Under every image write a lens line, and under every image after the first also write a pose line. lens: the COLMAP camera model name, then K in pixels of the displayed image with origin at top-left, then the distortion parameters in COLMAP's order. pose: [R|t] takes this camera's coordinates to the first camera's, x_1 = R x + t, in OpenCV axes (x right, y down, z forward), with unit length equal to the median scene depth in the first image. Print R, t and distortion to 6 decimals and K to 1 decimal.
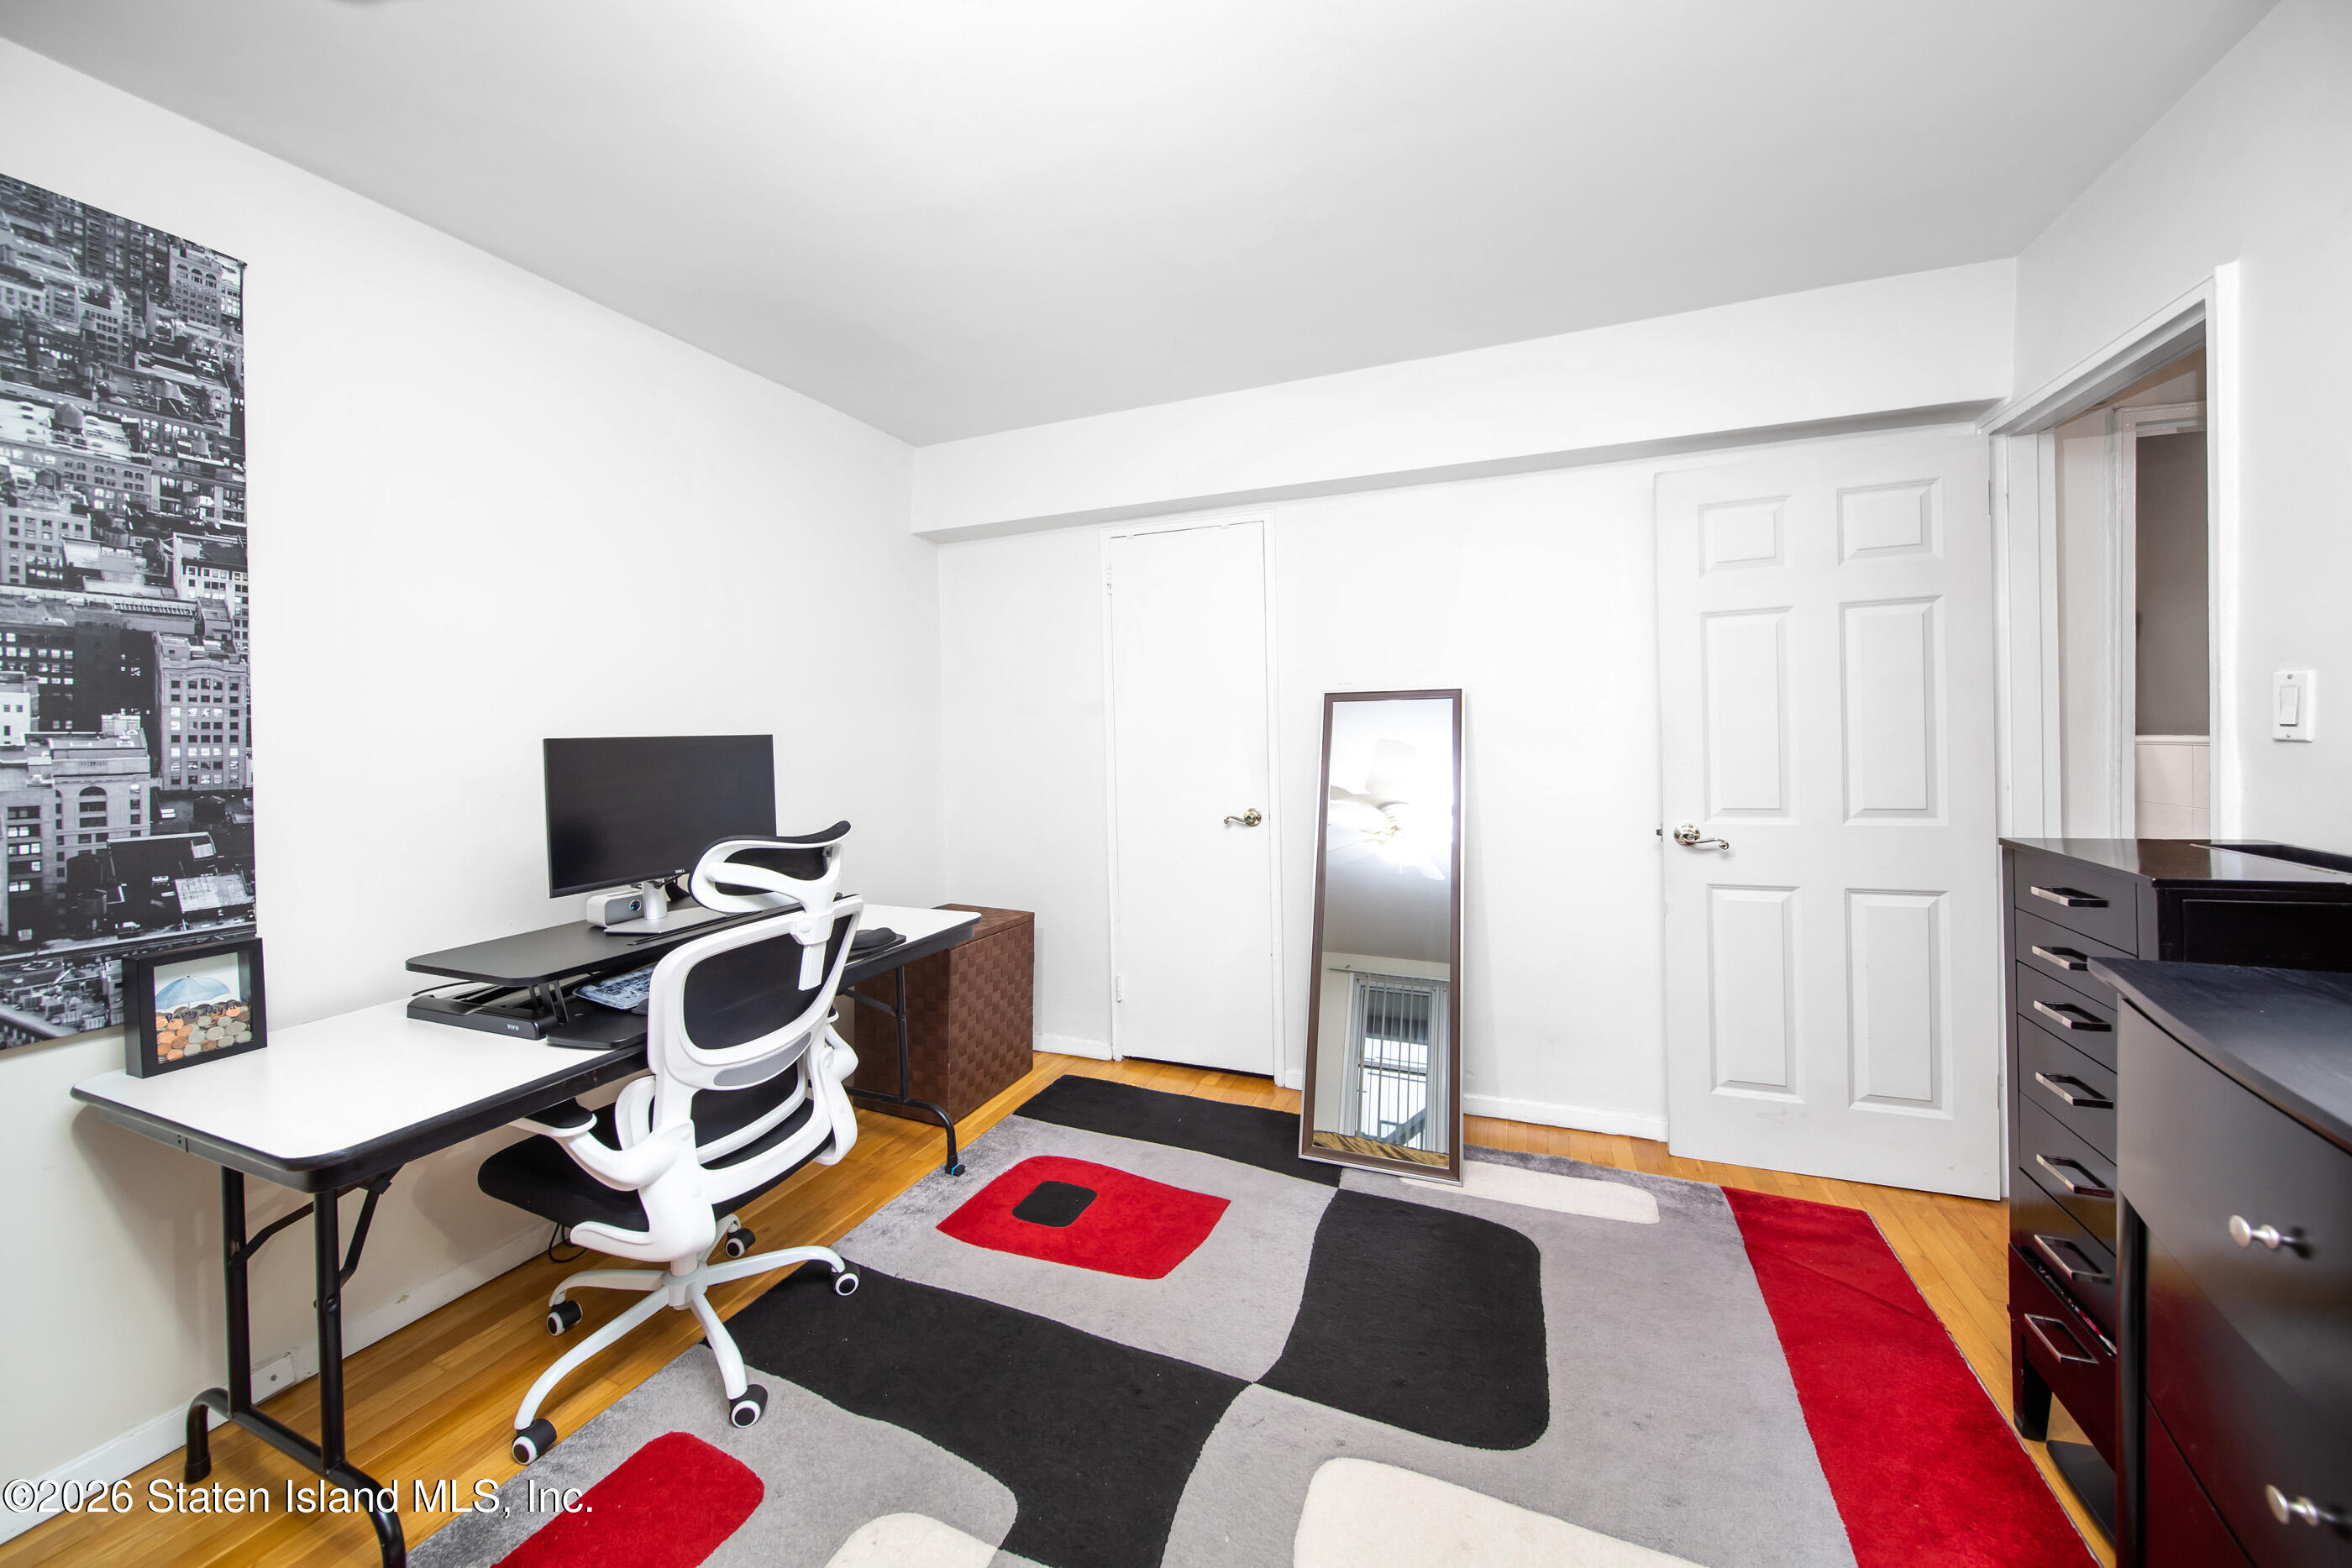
lens RADIAL K [[1214.7, 0, 1174.0], [0, 1214.7, 710.1], [0, 0, 1]] dist [0.000673, -0.000628]
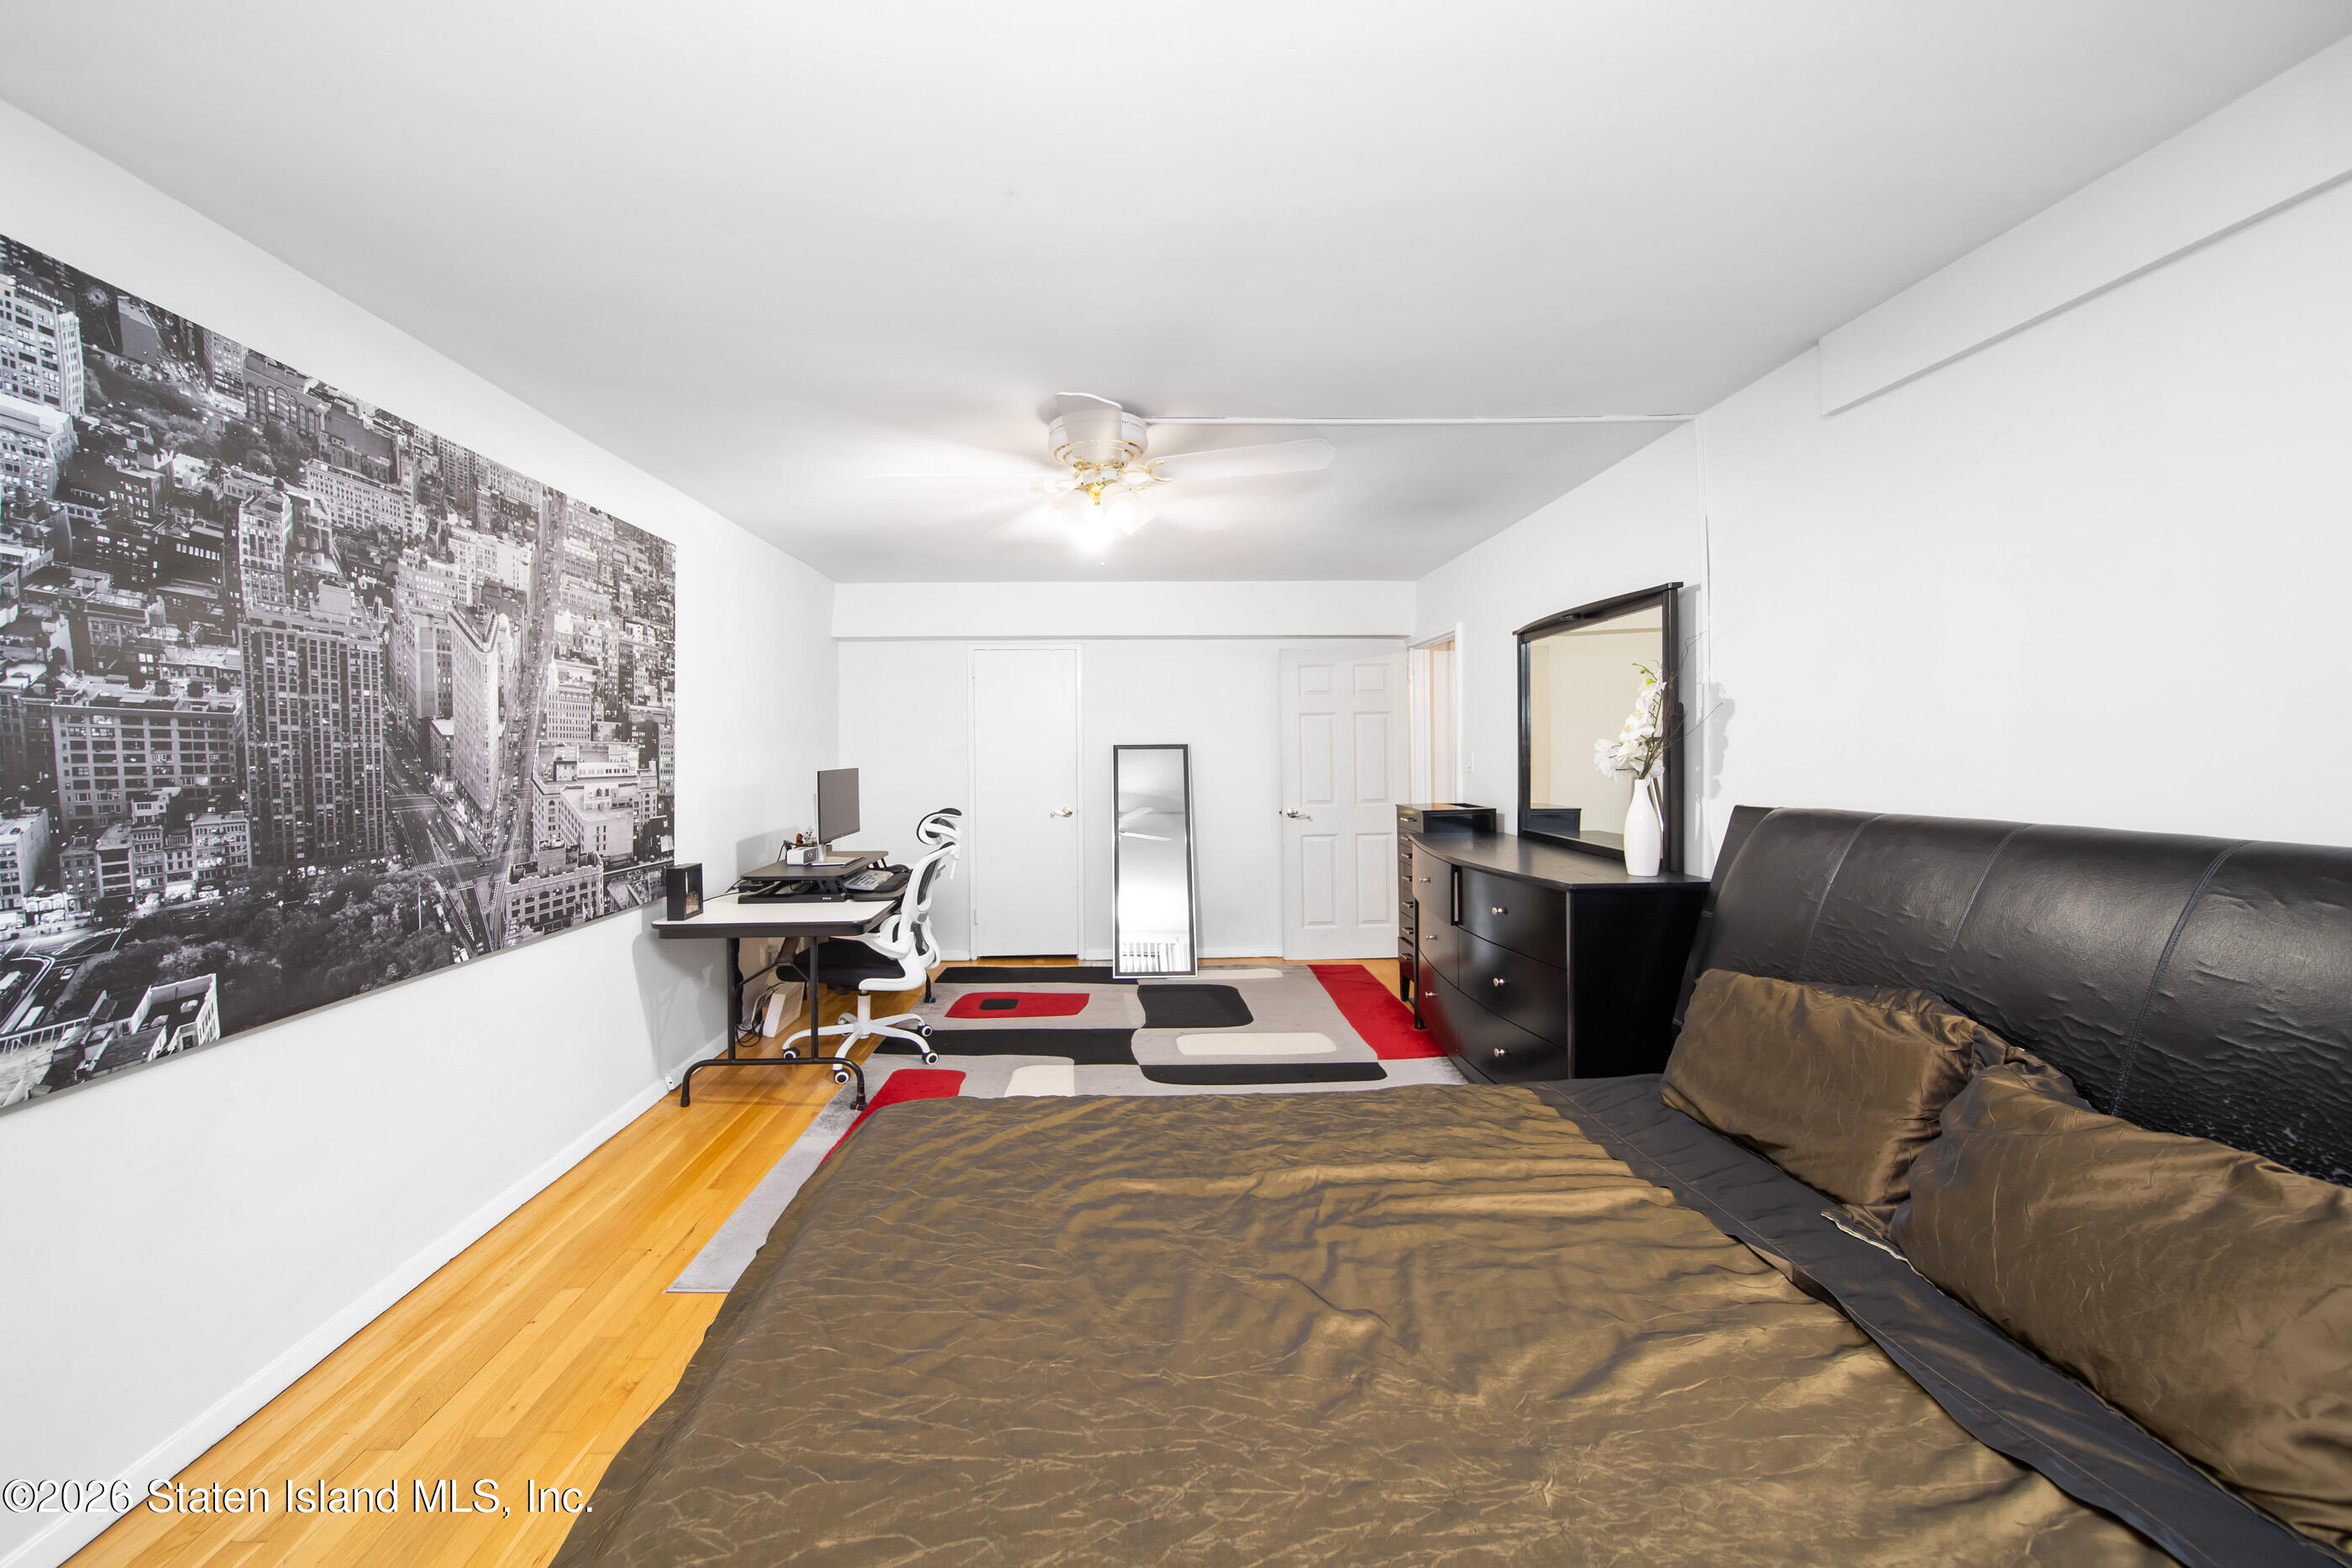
lens RADIAL K [[1214.7, 0, 1174.0], [0, 1214.7, 710.1], [0, 0, 1]] dist [0.000673, -0.000628]
pose [[0.945058, 0.015637, 0.326529, -0.658211], [-0.009279, 0.999736, -0.021020, -0.048310], [-0.326772, 0.016835, 0.944953, -1.325839]]
